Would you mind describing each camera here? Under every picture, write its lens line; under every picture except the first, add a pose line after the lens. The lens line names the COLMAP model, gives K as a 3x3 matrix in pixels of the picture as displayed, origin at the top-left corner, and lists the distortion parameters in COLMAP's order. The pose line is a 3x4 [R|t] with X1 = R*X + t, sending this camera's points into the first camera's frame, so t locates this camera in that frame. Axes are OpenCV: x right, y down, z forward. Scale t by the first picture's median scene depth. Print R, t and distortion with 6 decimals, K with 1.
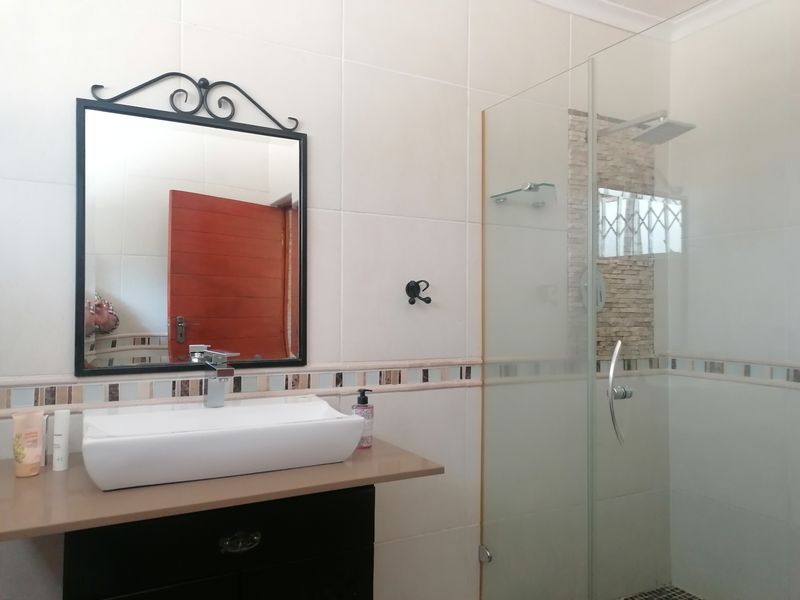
lens RADIAL K [[599.0, 0, 398.1], [0, 599.0, 305.0], [0, 0, 1]] dist [0.038988, -0.018348]
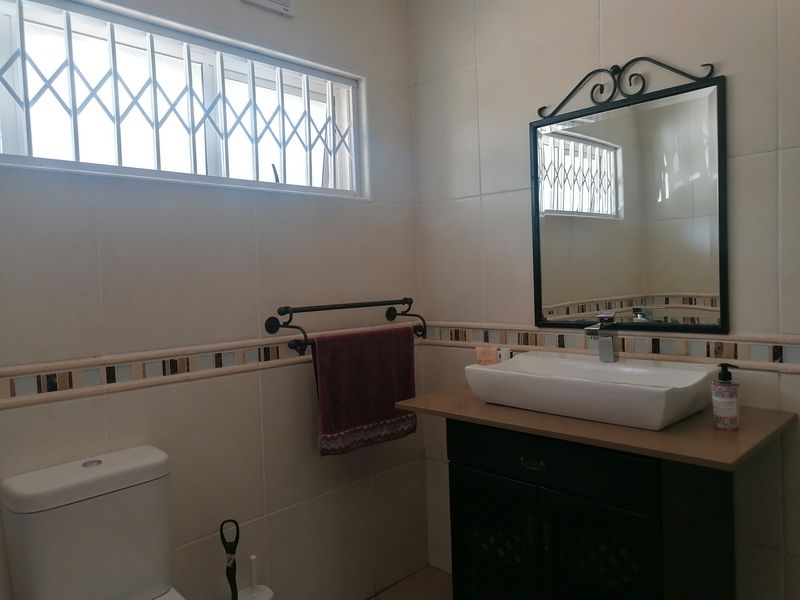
lens RADIAL K [[599.0, 0, 397.2], [0, 599.0, 296.5], [0, 0, 1]] dist [0.038988, -0.018348]
pose [[0.283651, 0.014665, -0.958816, 0.601786], [0.041472, 0.998760, 0.027545, -0.000849], [0.958030, -0.047577, 0.282691, 0.274557]]
